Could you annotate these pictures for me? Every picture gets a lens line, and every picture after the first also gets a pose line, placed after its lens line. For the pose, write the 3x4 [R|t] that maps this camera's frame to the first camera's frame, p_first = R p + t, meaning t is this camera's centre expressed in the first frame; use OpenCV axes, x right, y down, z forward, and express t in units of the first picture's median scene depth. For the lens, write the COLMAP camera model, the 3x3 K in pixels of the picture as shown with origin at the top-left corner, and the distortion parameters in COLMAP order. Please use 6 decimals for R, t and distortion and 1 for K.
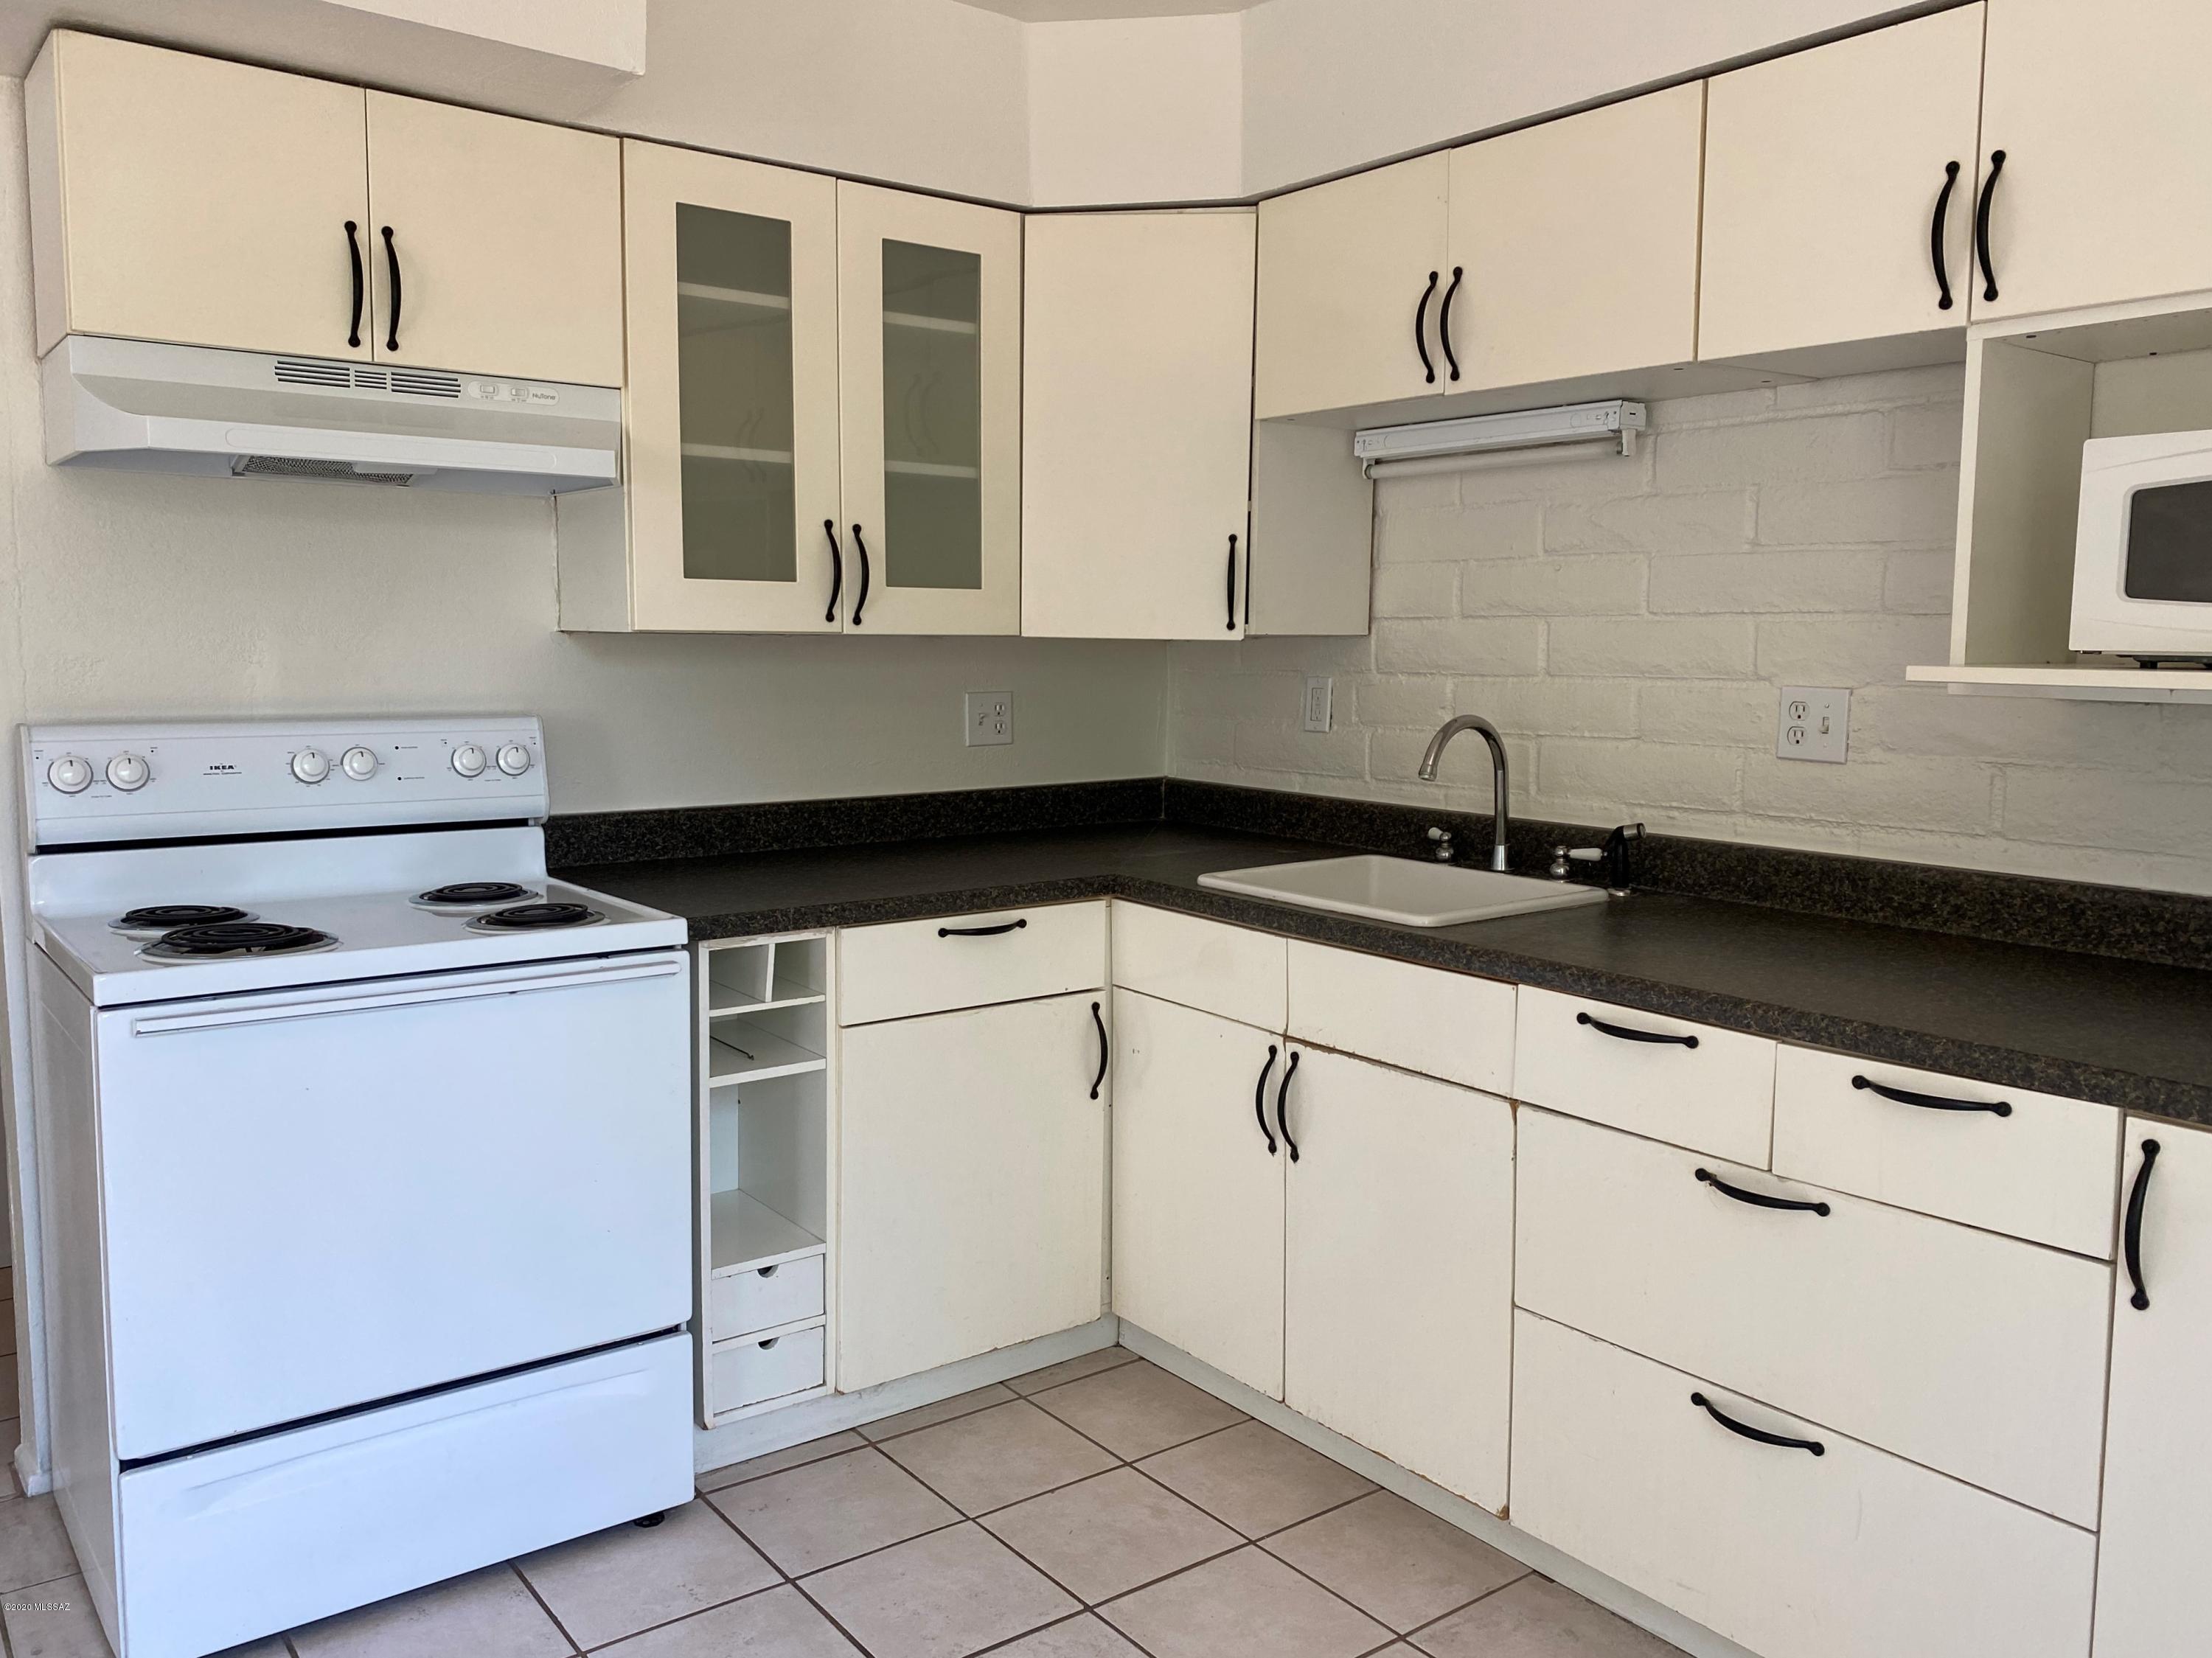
lens RADIAL K [[1720.0, 0, 1106.0], [0, 1720.0, 829.0], [0, 0, 1]] dist [0.001909, -0.000562]
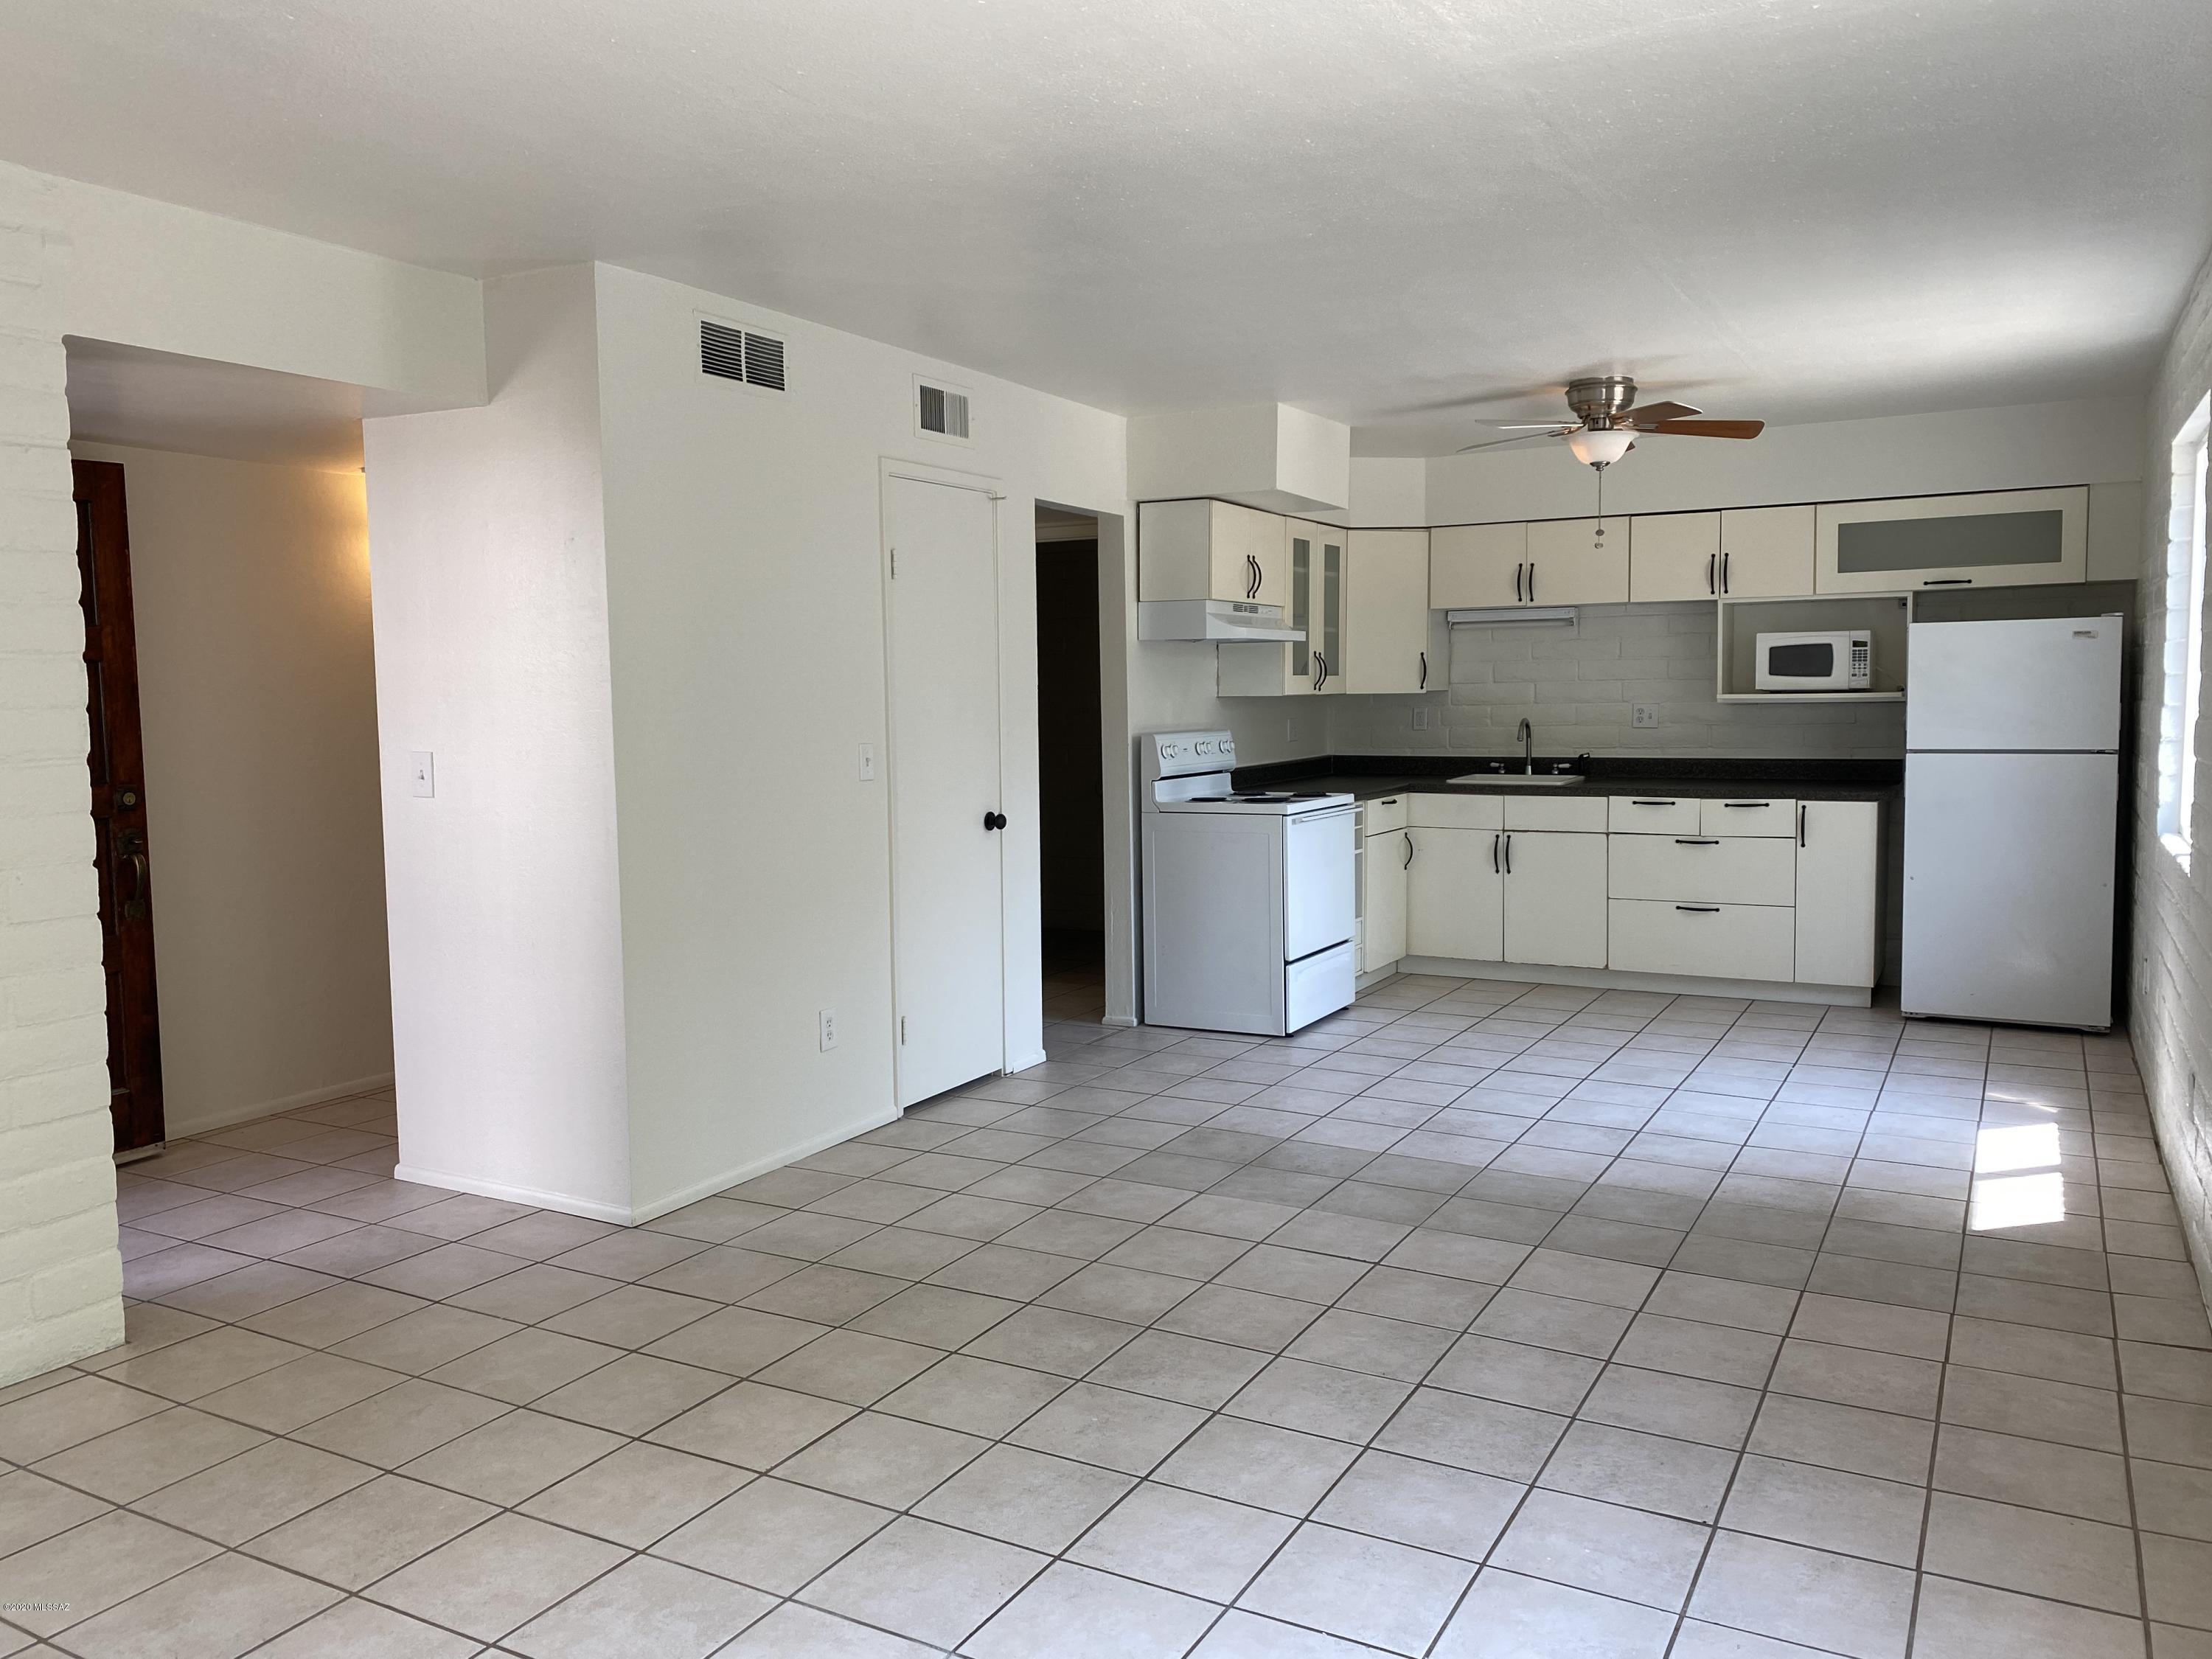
lens RADIAL K [[1673.7, 0, 1098.2], [0, 1673.7, 824.8], [0, 0, 1]] dist [0.066458, -0.096883]
pose [[0.916921, -0.054943, 0.395268, -1.627001], [0.067361, 0.997574, -0.017595, 0.116002], [-0.393342, 0.042759, 0.918398, -1.313739]]
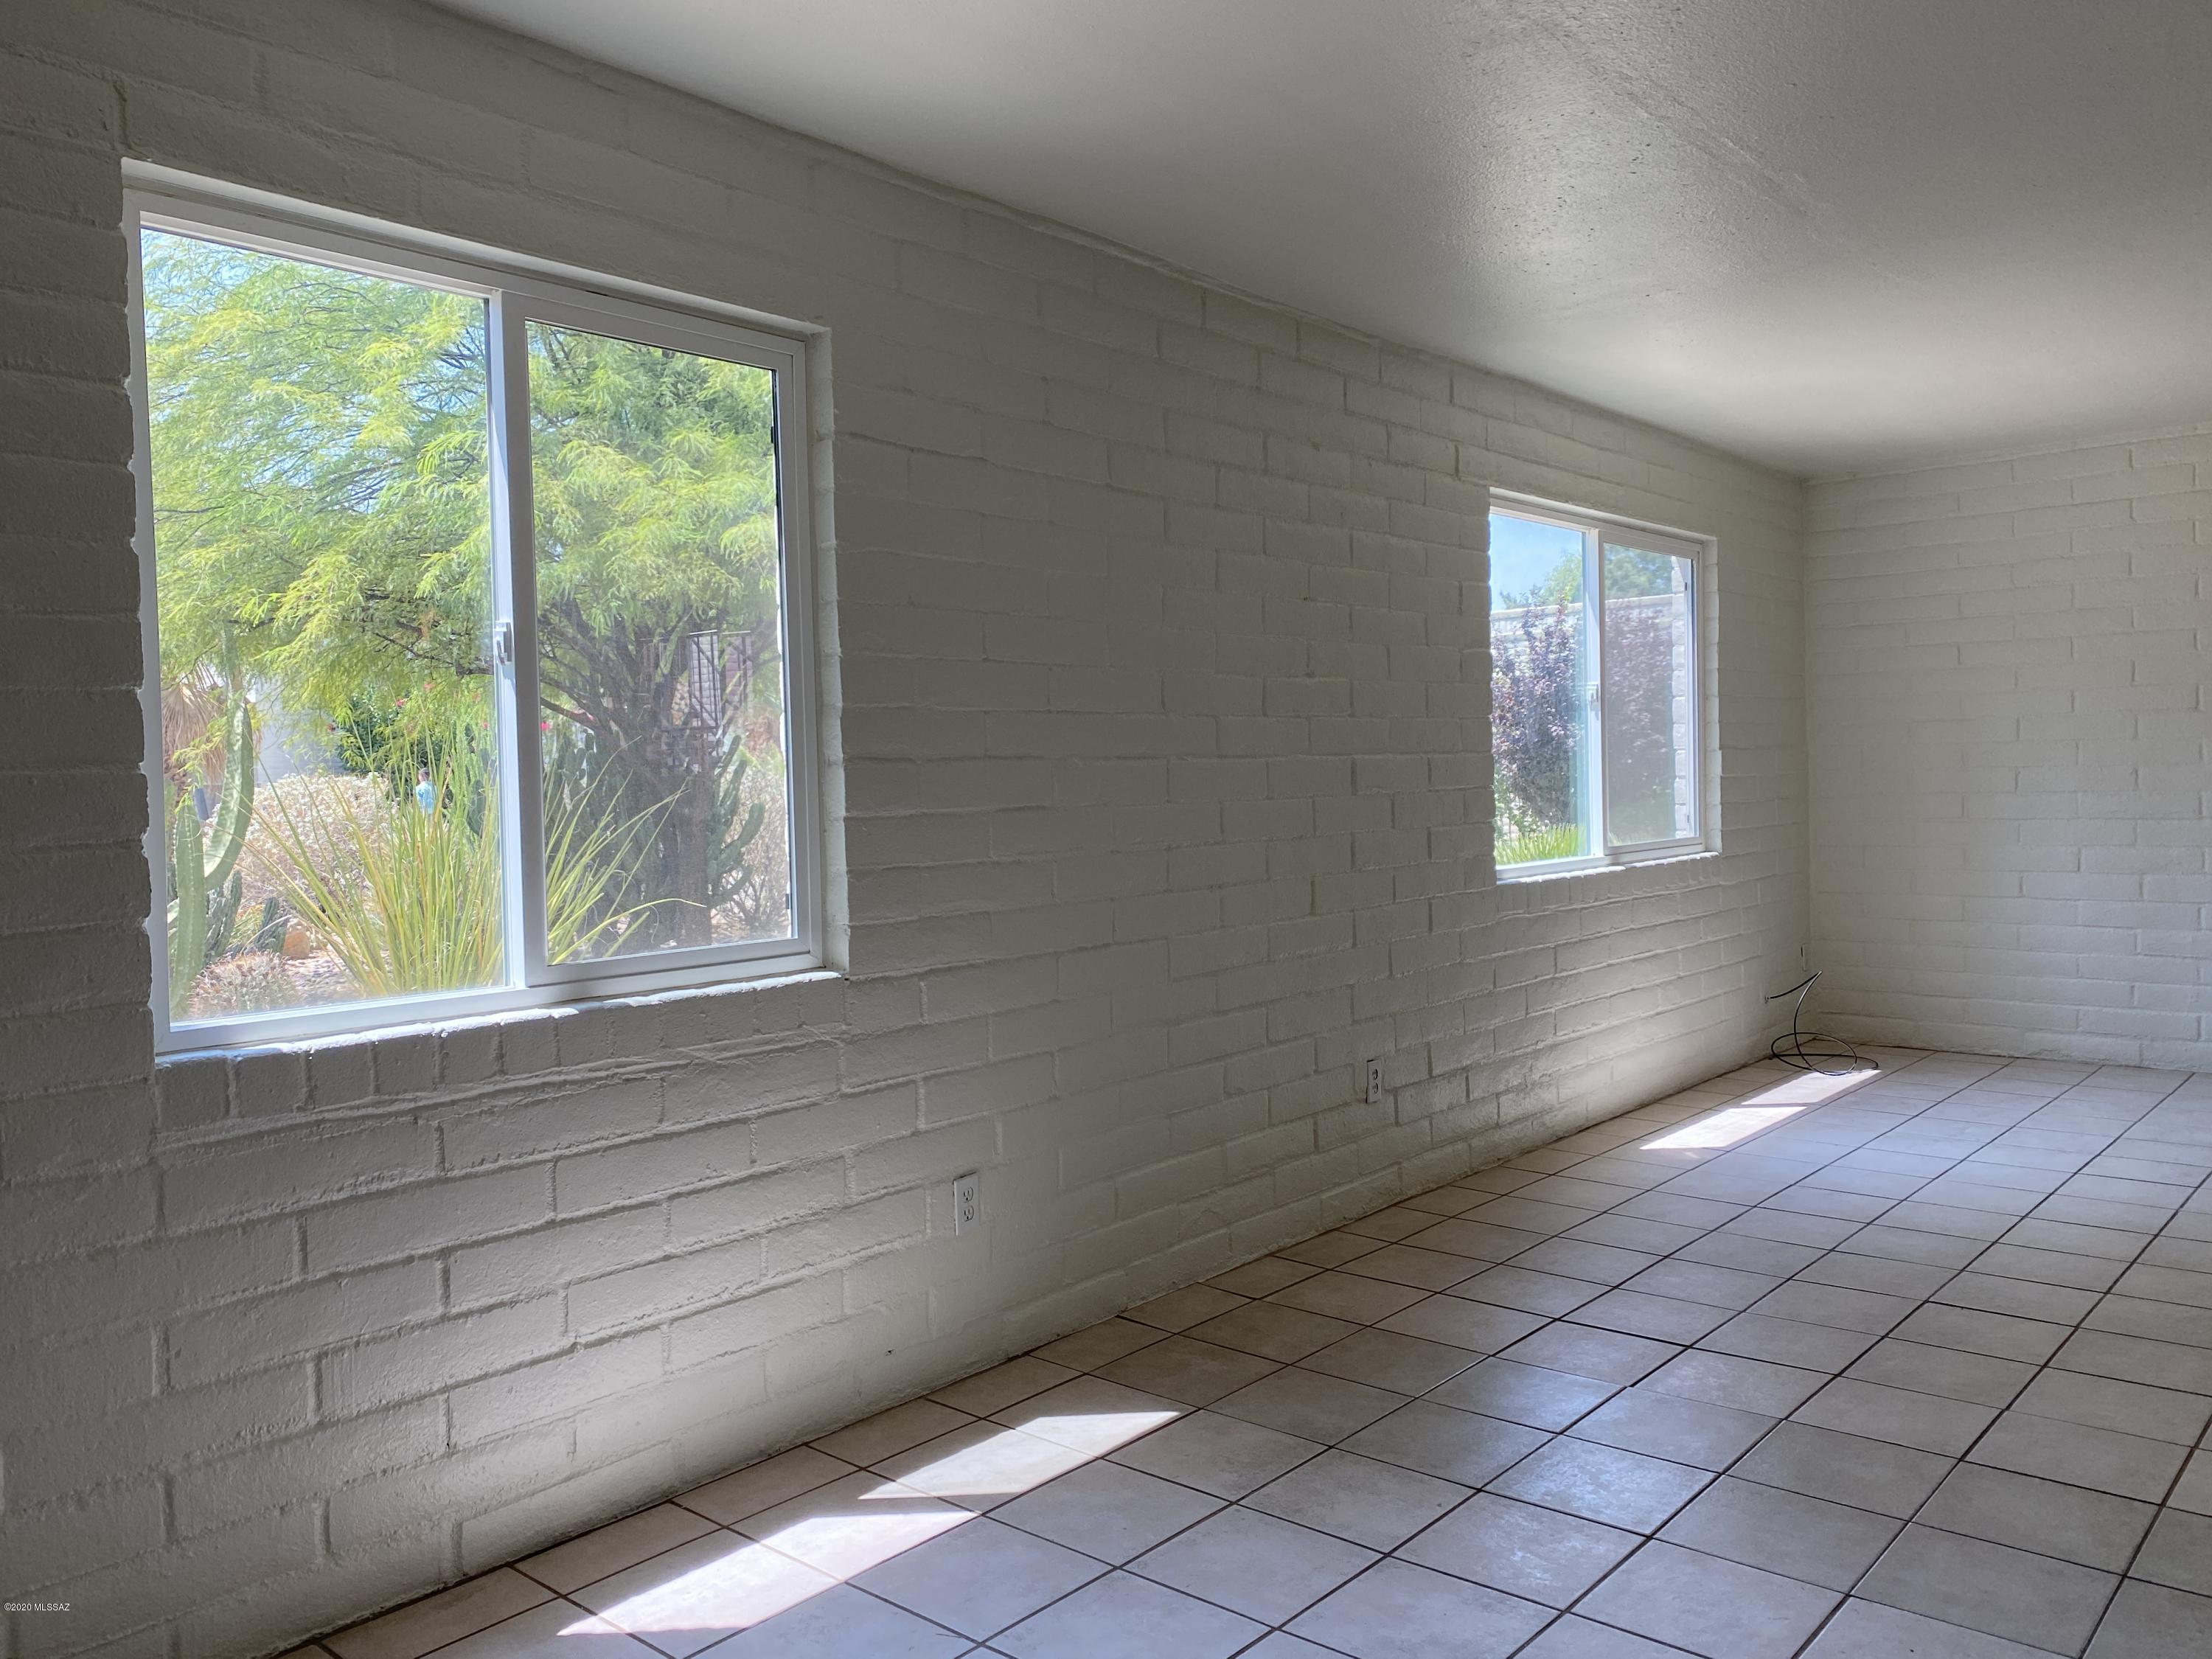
lens RADIAL K [[1673.7, 0, 1098.2], [0, 1673.7, 824.8], [0, 0, 1]] dist [0.066458, -0.096883]
pose [[-0.981142, 0.018348, -0.192417, -0.014162], [-0.009008, 0.990062, 0.140341, -0.067692], [0.193080, 0.139427, -0.971226, 0.911641]]
